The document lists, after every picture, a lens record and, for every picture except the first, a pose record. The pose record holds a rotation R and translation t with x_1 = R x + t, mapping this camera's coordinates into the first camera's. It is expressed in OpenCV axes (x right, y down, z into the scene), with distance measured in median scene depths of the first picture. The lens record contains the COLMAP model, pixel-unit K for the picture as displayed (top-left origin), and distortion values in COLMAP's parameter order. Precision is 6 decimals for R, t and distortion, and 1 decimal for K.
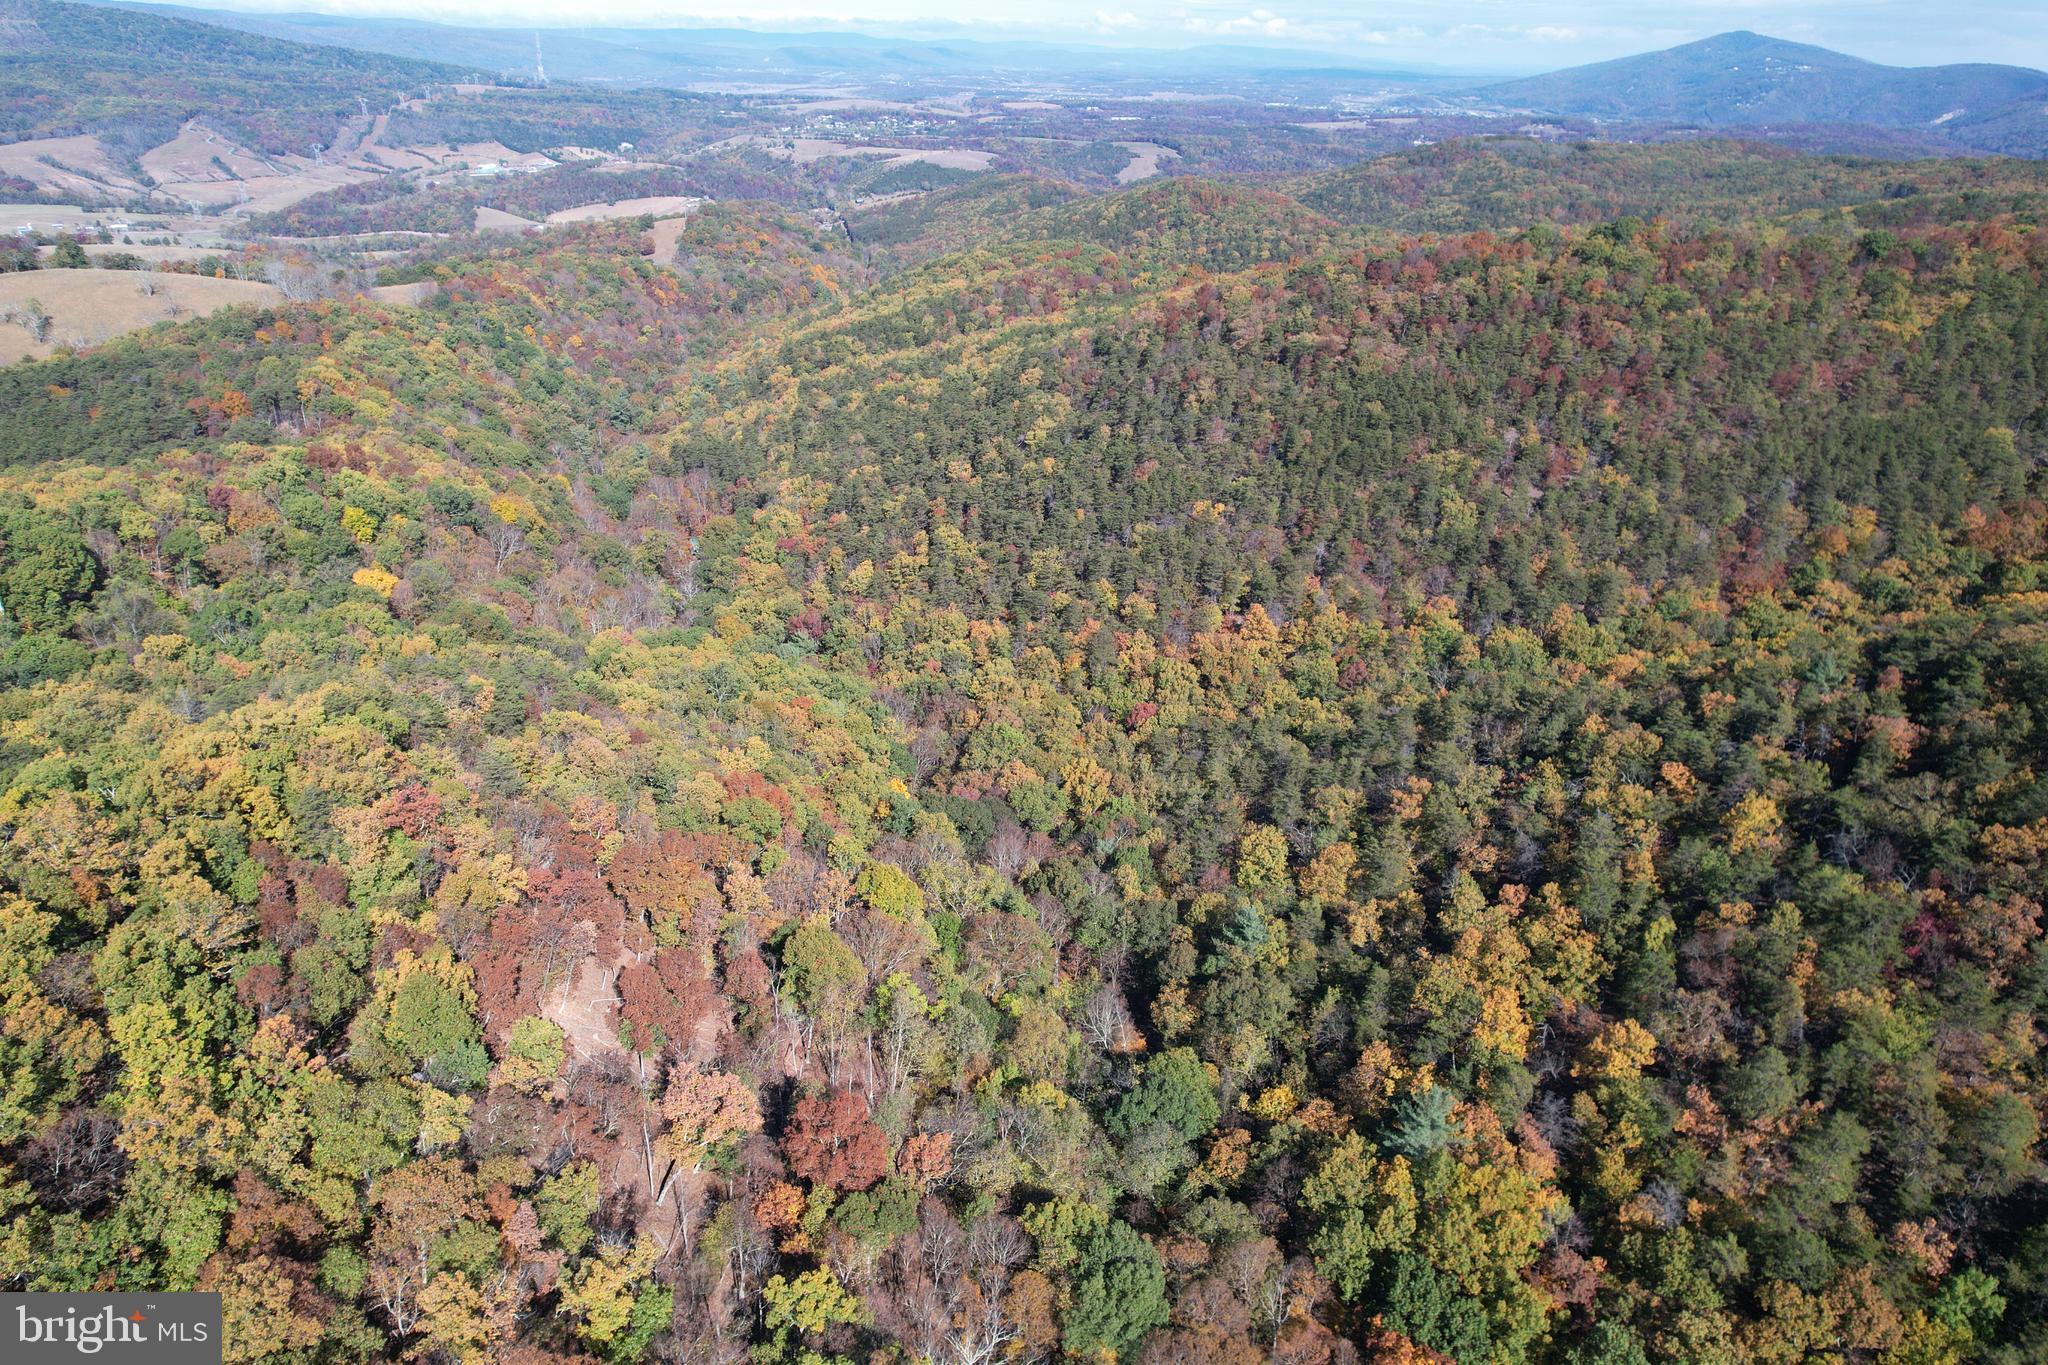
lens RADIAL K [[1331.8, 0, 1014.1], [0, 1331.8, 681.1], [0, 0, 1]] dist [-0.076282, 0.095262]
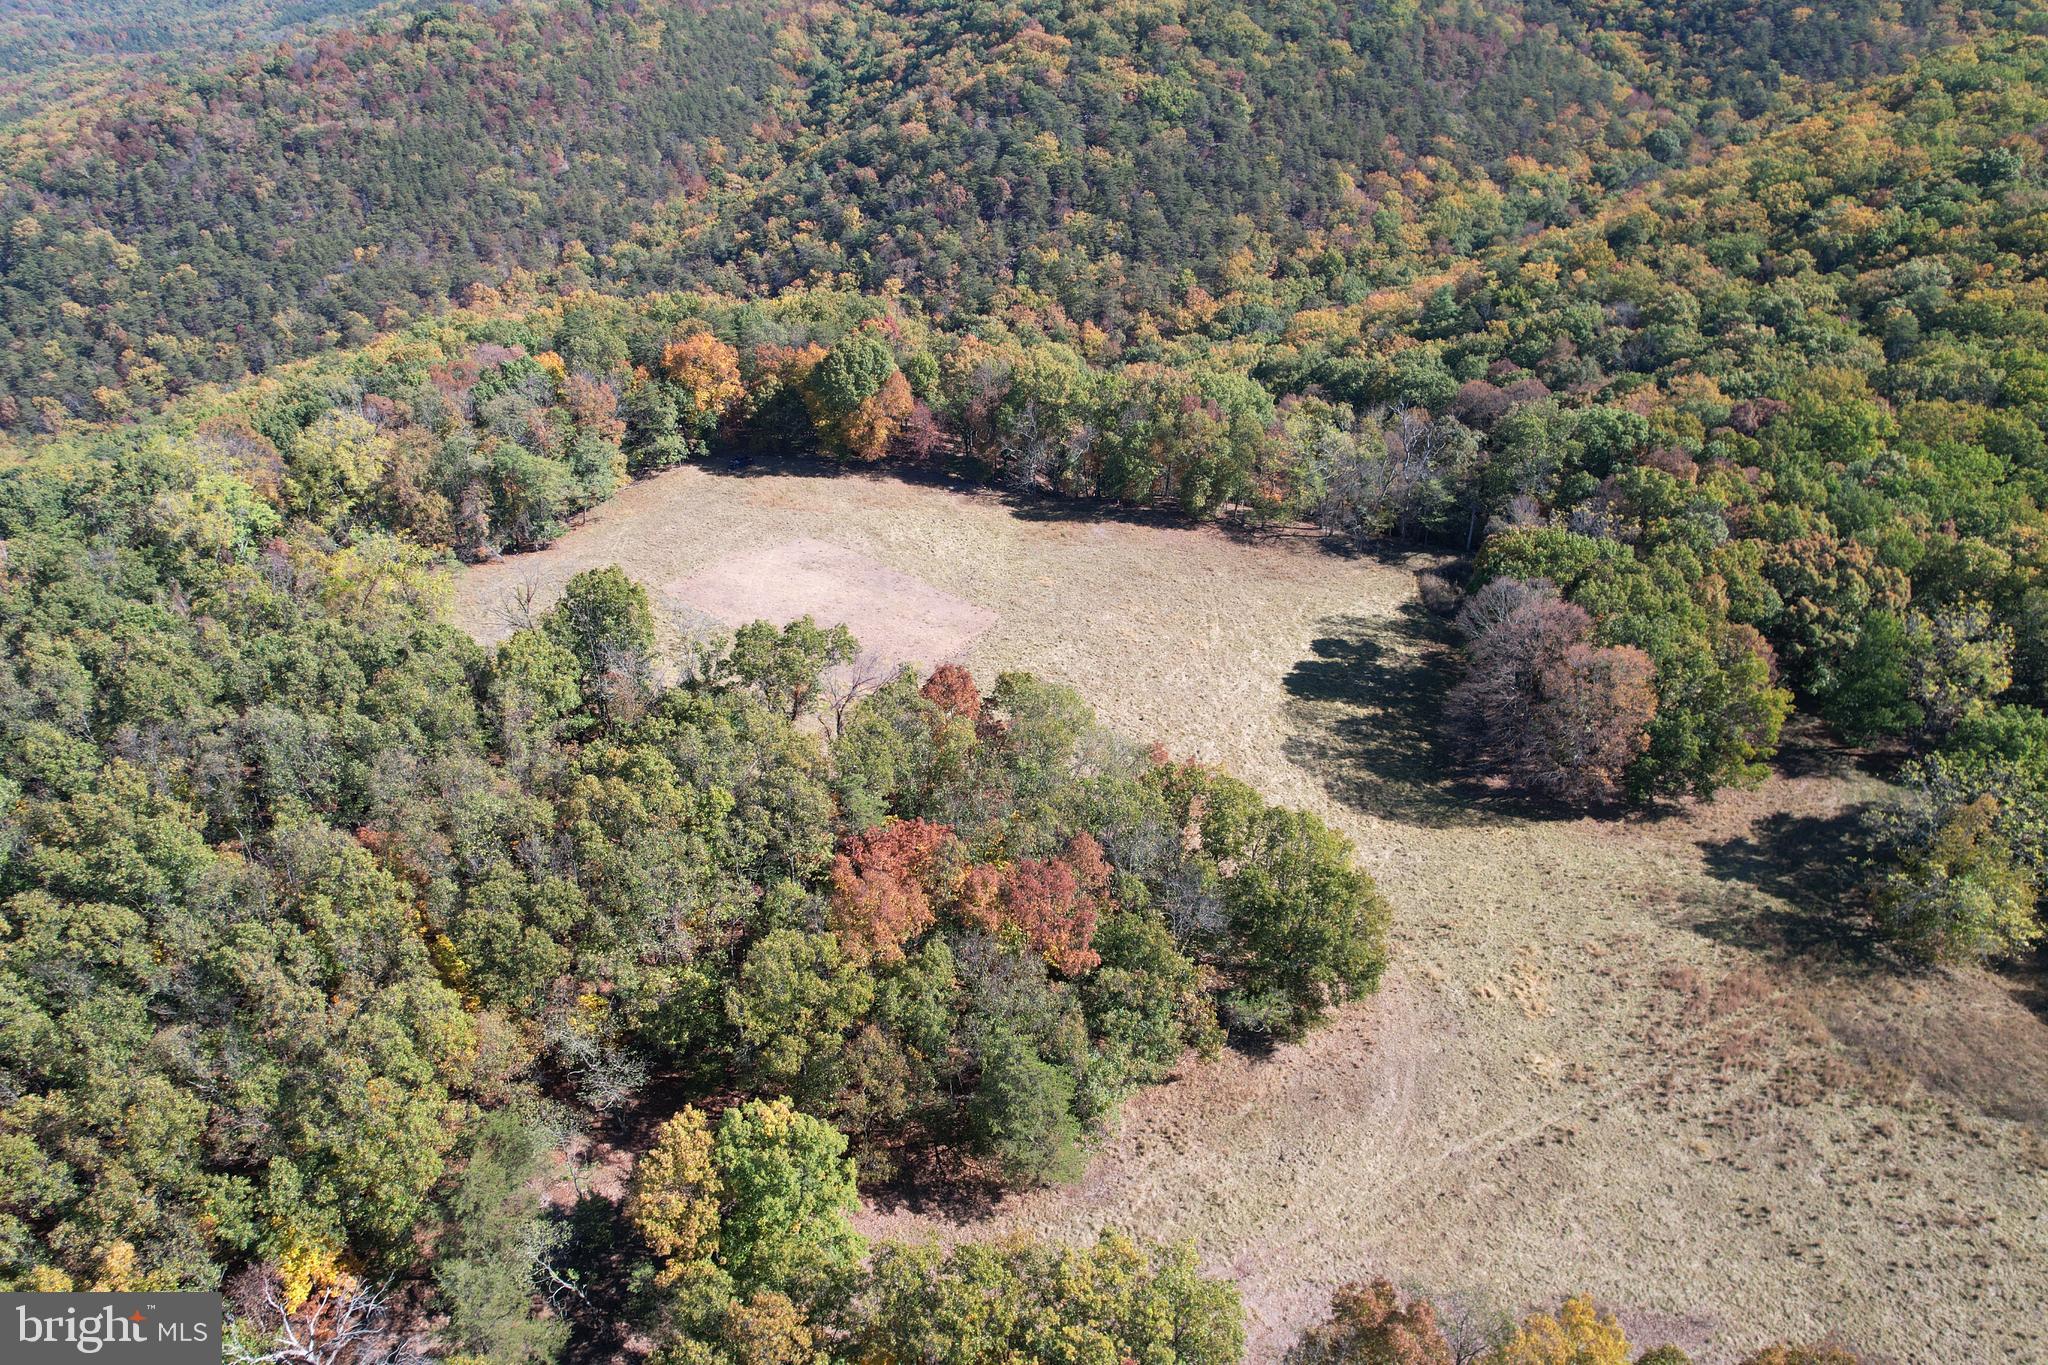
lens RADIAL K [[1331.8, 0, 1014.1], [0, 1331.8, 681.1], [0, 0, 1]] dist [-0.076282, 0.095262]
pose [[0.481001, -0.486480, 0.729366, -0.239795], [0.400124, 0.862042, 0.311101, 0.033219], [-0.780089, 0.142197, 0.609296, -0.093455]]
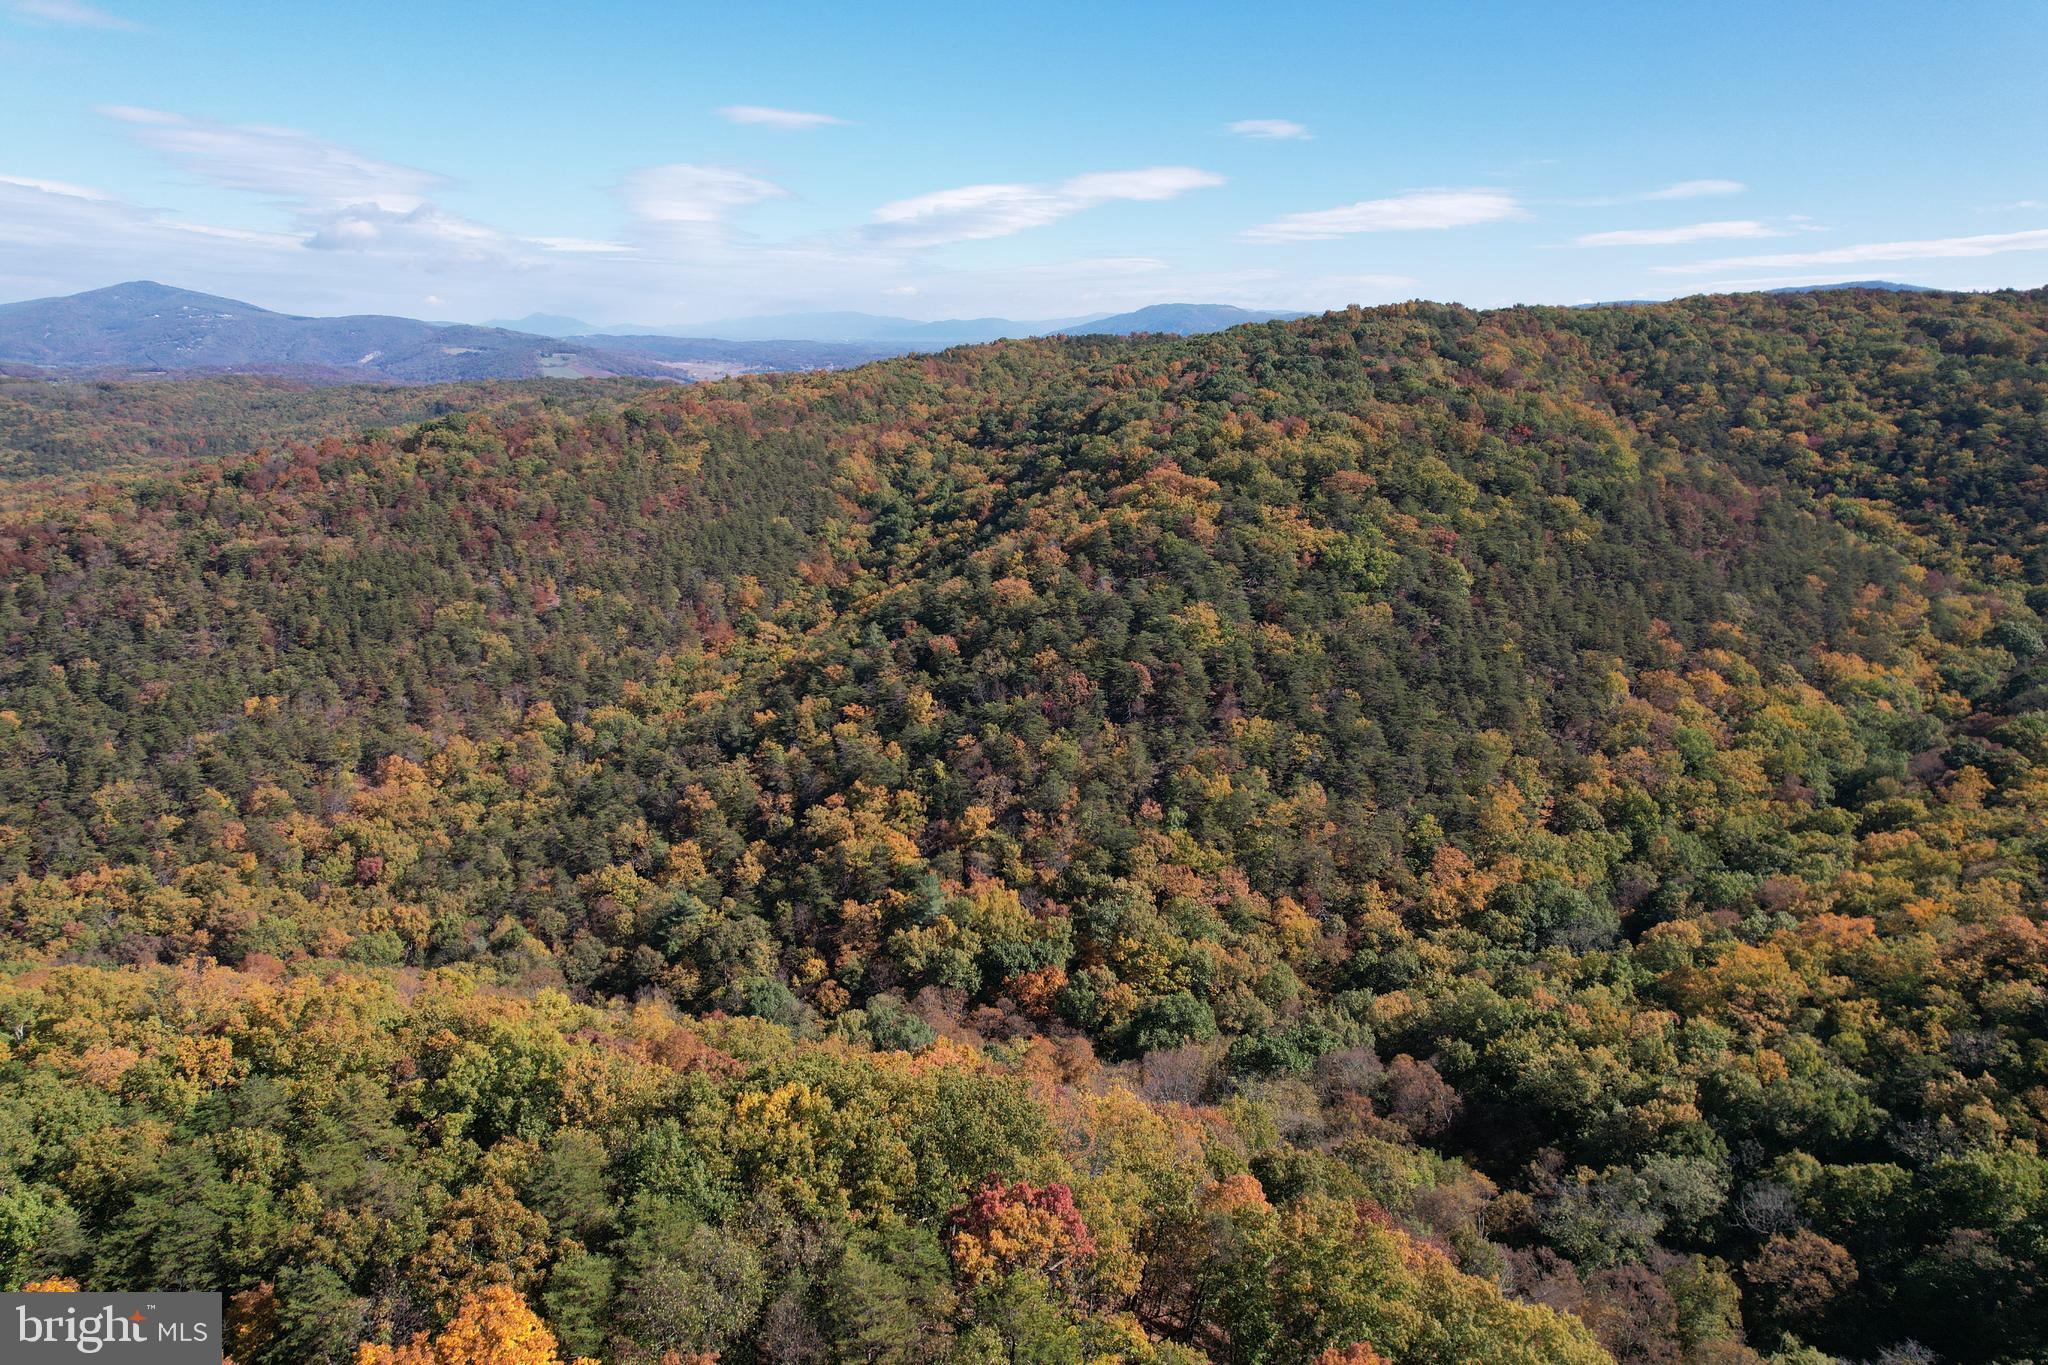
lens RADIAL K [[1298.0, 0, 1030.2], [0, 1298.0, 706.1], [0, 0, 1]] dist [-0.003656, -0.001512]
pose [[0.503881, -0.245022, 0.828292, -0.120953], [0.361578, 0.930697, 0.055354, 0.010396], [-0.784452, 0.271601, 0.557556, -0.004046]]
